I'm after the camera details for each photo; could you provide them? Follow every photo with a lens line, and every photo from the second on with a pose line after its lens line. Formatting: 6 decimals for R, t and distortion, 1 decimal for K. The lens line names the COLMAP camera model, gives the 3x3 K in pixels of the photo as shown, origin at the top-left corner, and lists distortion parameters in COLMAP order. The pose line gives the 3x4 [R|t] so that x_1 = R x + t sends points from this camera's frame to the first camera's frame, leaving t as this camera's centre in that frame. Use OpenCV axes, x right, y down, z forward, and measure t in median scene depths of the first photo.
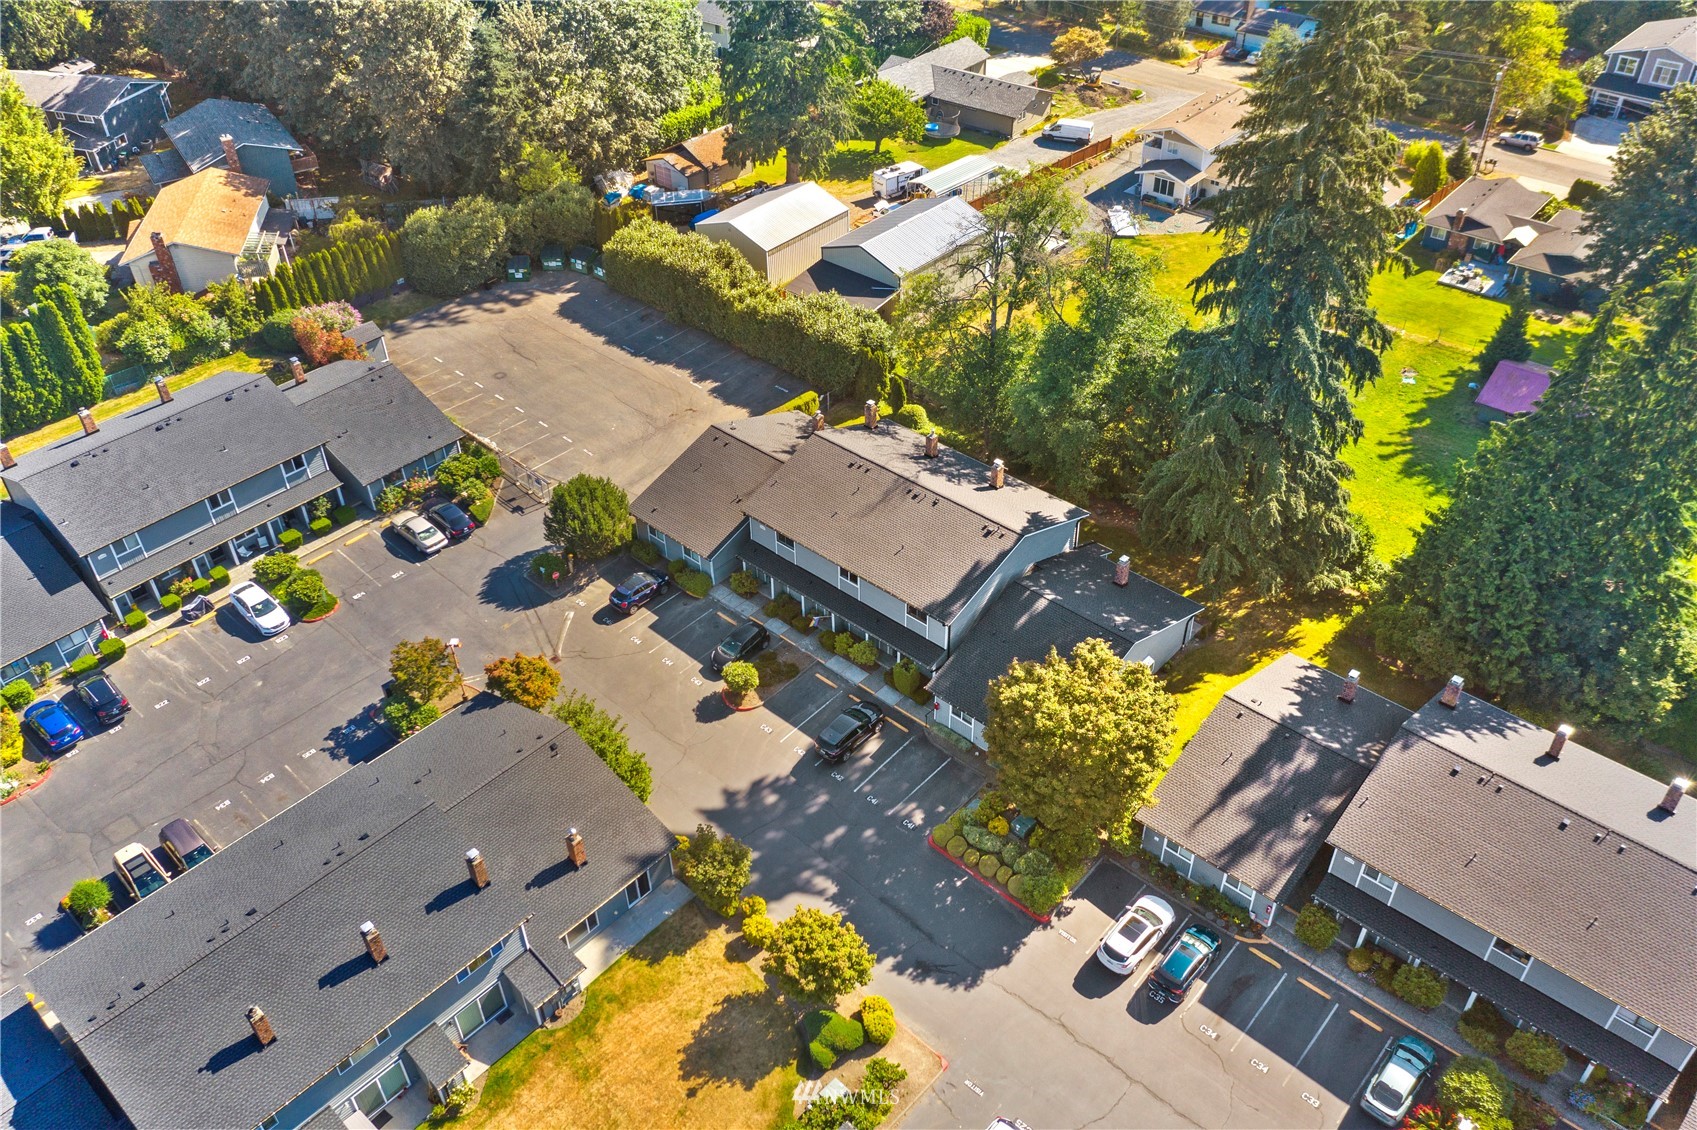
lens RADIAL K [[1349.5, 0, 838.9], [0, 1349.5, 558.7], [0, 0, 1]] dist [0.002105, 0.005560]
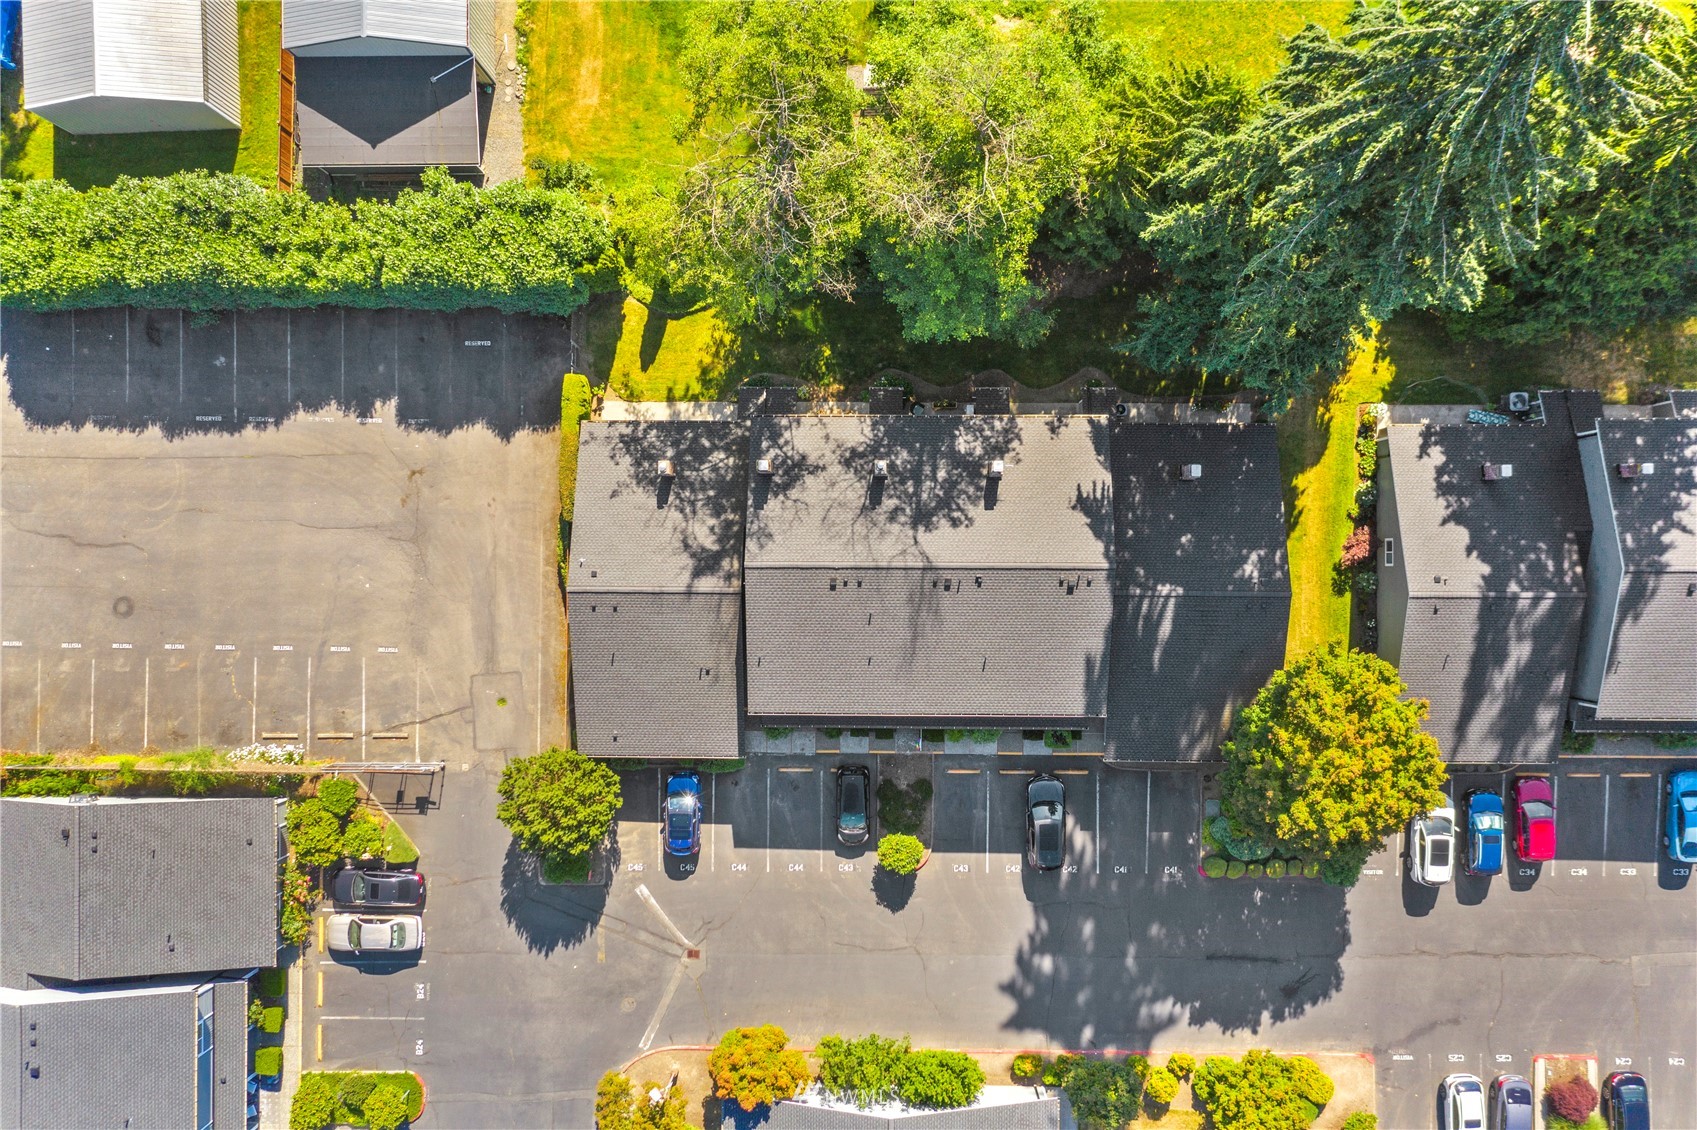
lens RADIAL K [[1349.5, 0, 838.9], [0, 1349.5, 558.7], [0, 0, 1]] dist [0.002105, 0.005560]
pose [[0.743167, -0.669105, -0.001235, 0.022899], [0.424605, 0.470176, 0.773722, -0.624680], [-0.517121, -0.575529, 0.633524, 0.535776]]
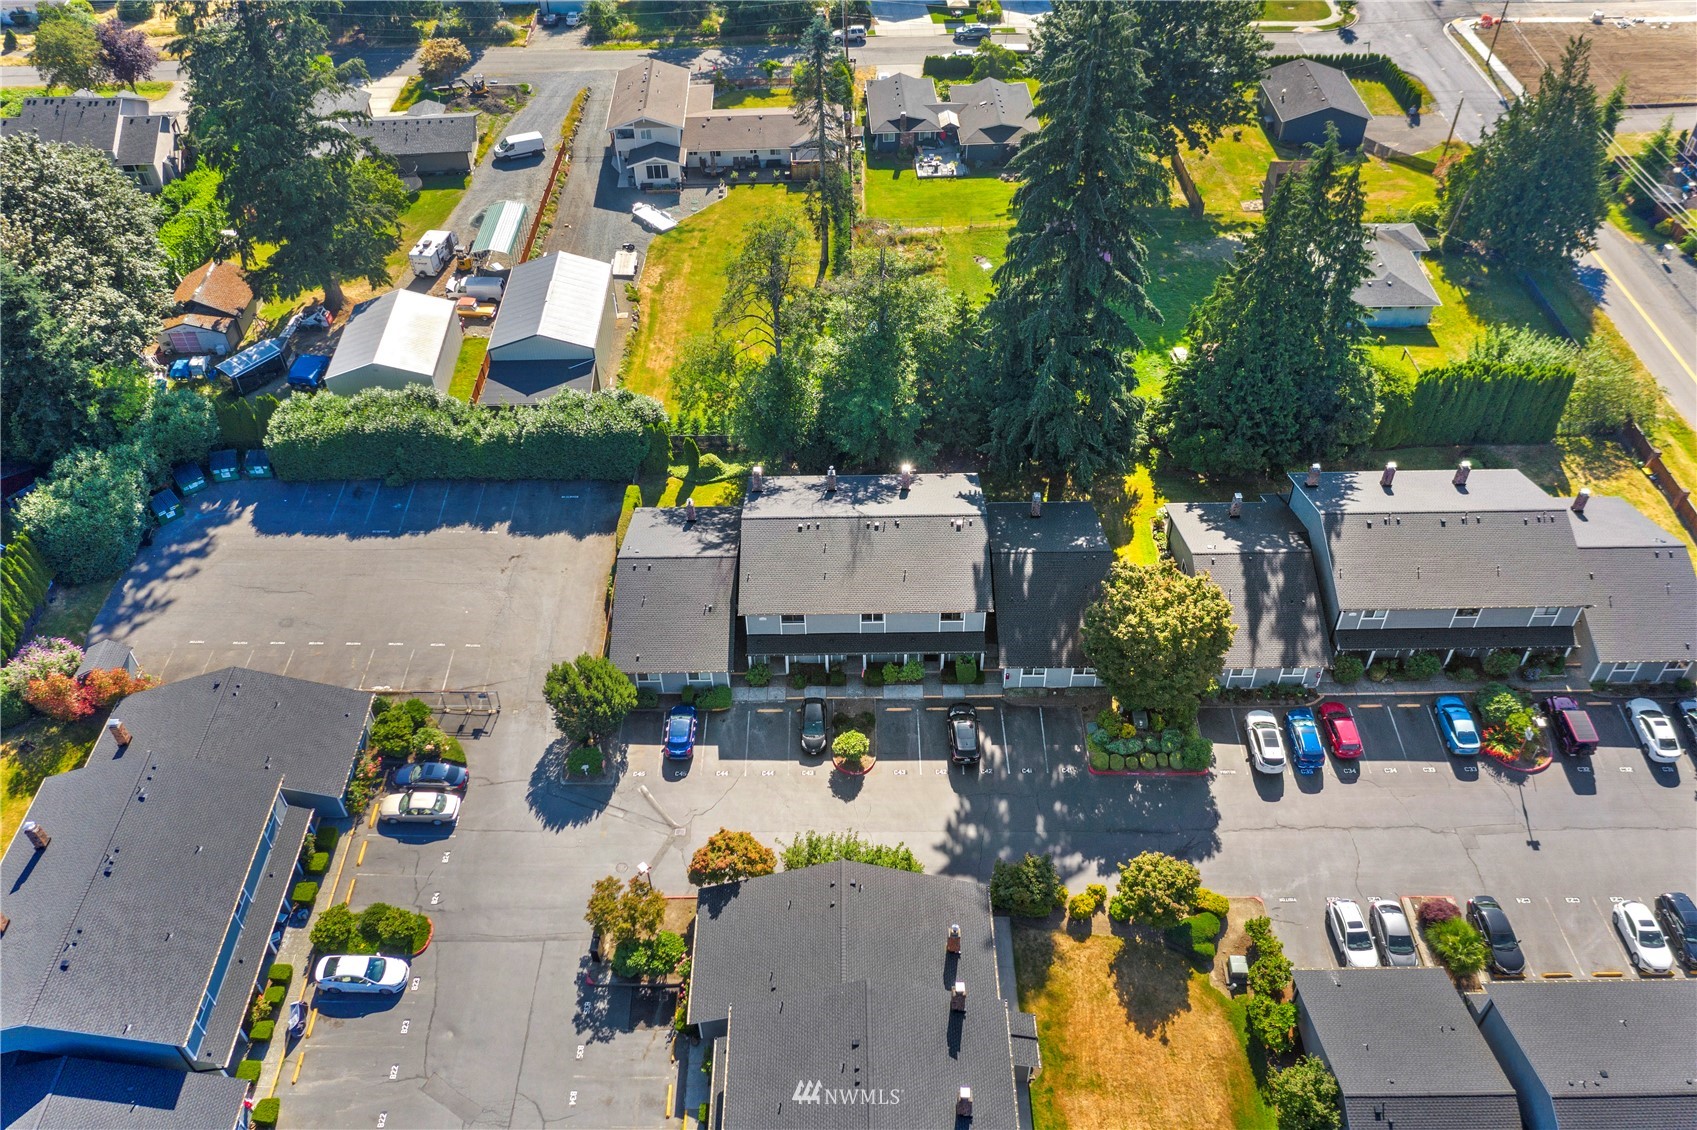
lens RADIAL K [[1349.5, 0, 838.9], [0, 1349.5, 558.7], [0, 0, 1]] dist [0.002105, 0.005560]
pose [[0.737664, -0.461965, 0.492382, -0.501434], [0.422392, 0.884694, 0.197233, -0.243560], [-0.526722, 0.062486, 0.847738, 0.064106]]
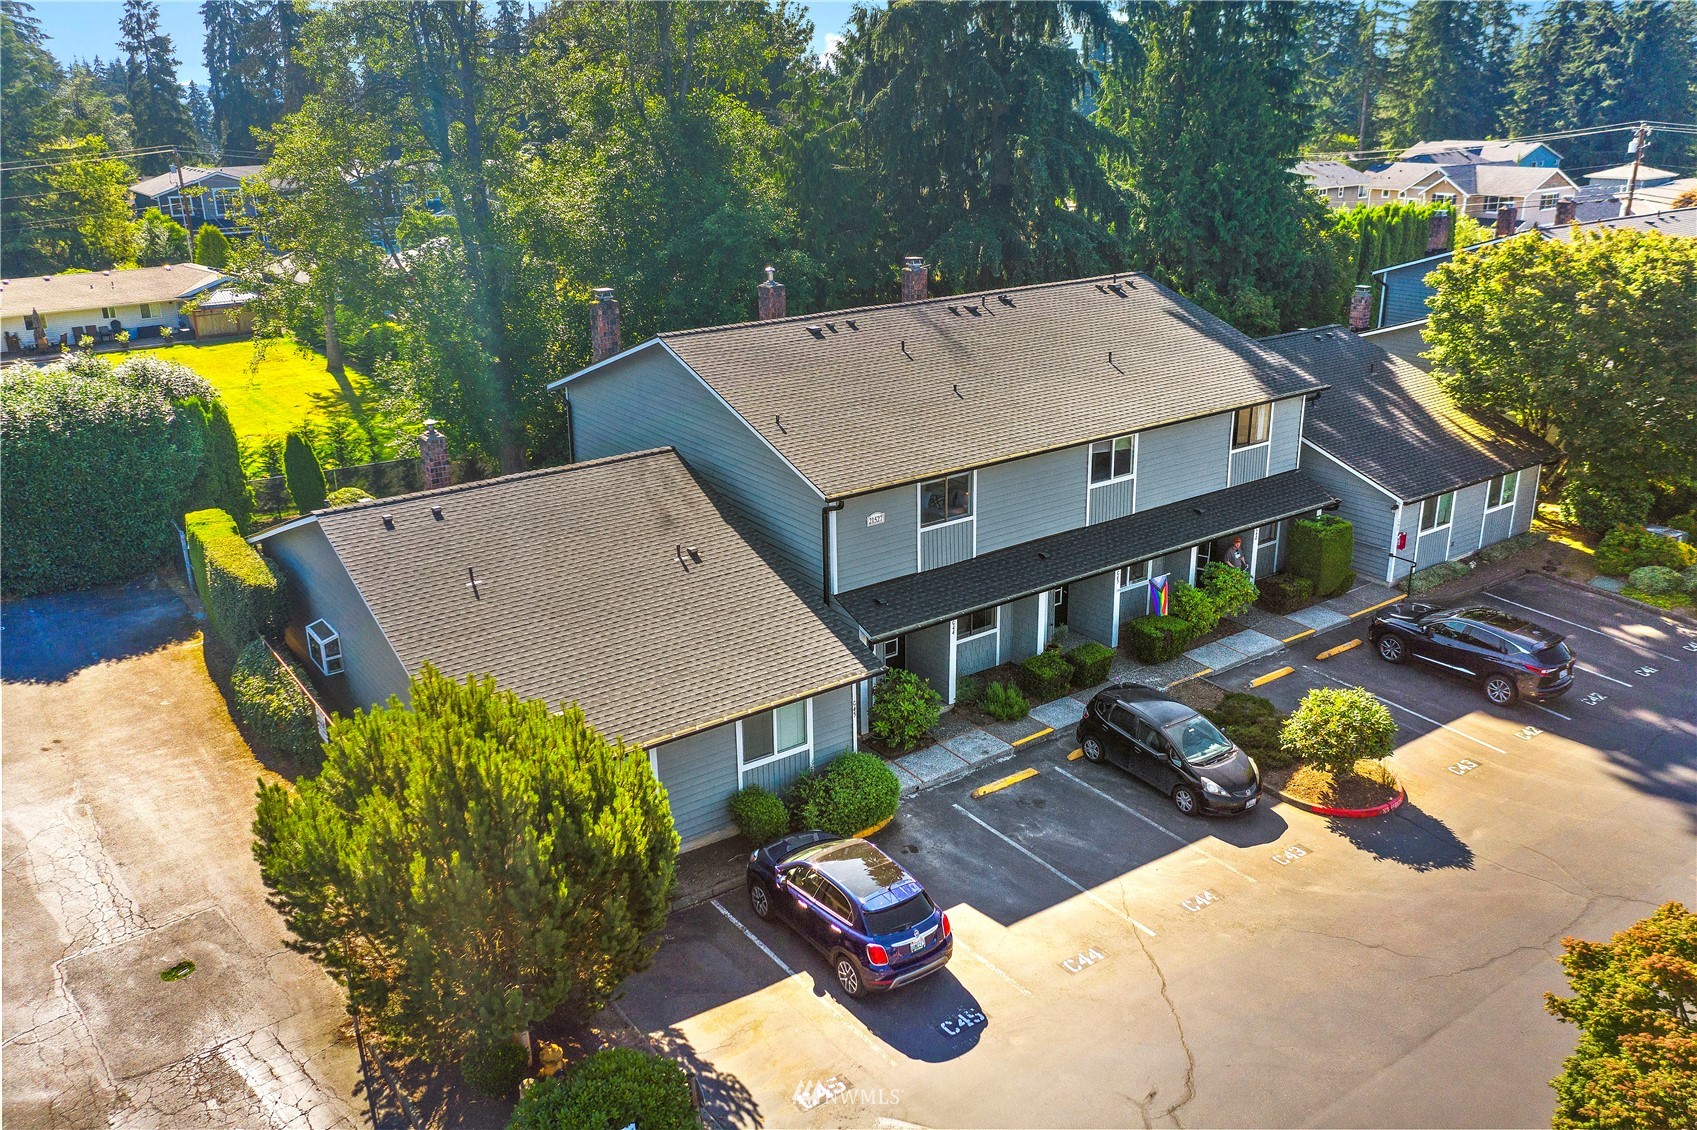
lens RADIAL K [[1339.8, 0, 841.2], [0, 1339.8, 603.9], [0, 0, 1]] dist [-0.009713, -0.006556]
pose [[0.202217, -0.339222, 0.918715, -0.367973], [0.615203, 0.773901, 0.150340, -0.061254], [-0.761993, 0.534795, 0.365186, 0.874301]]
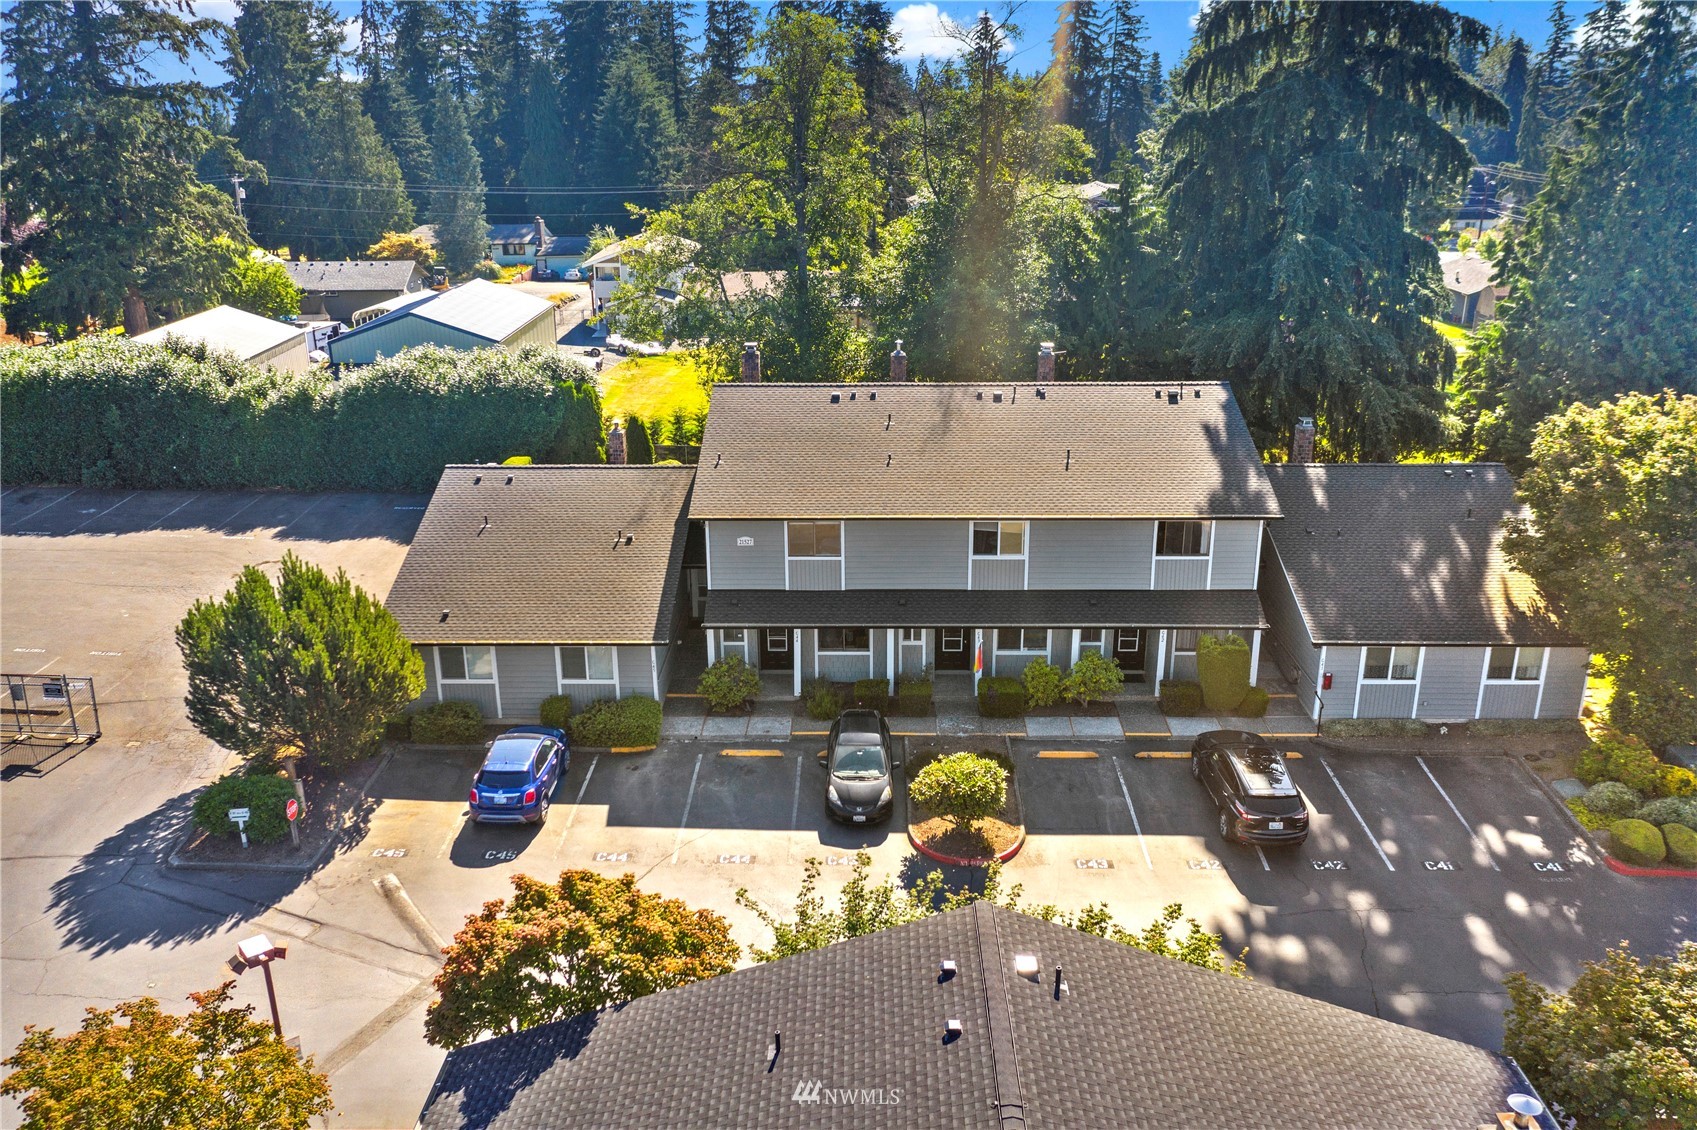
lens RADIAL K [[1349.5, 0, 838.9], [0, 1349.5, 558.7], [0, 0, 1]] dist [0.002105, 0.005560]
pose [[0.754108, -0.204200, 0.624198, -0.313975], [0.400980, 0.895878, -0.191355, 0.081353], [-0.520131, 0.394594, 0.757469, 0.622086]]
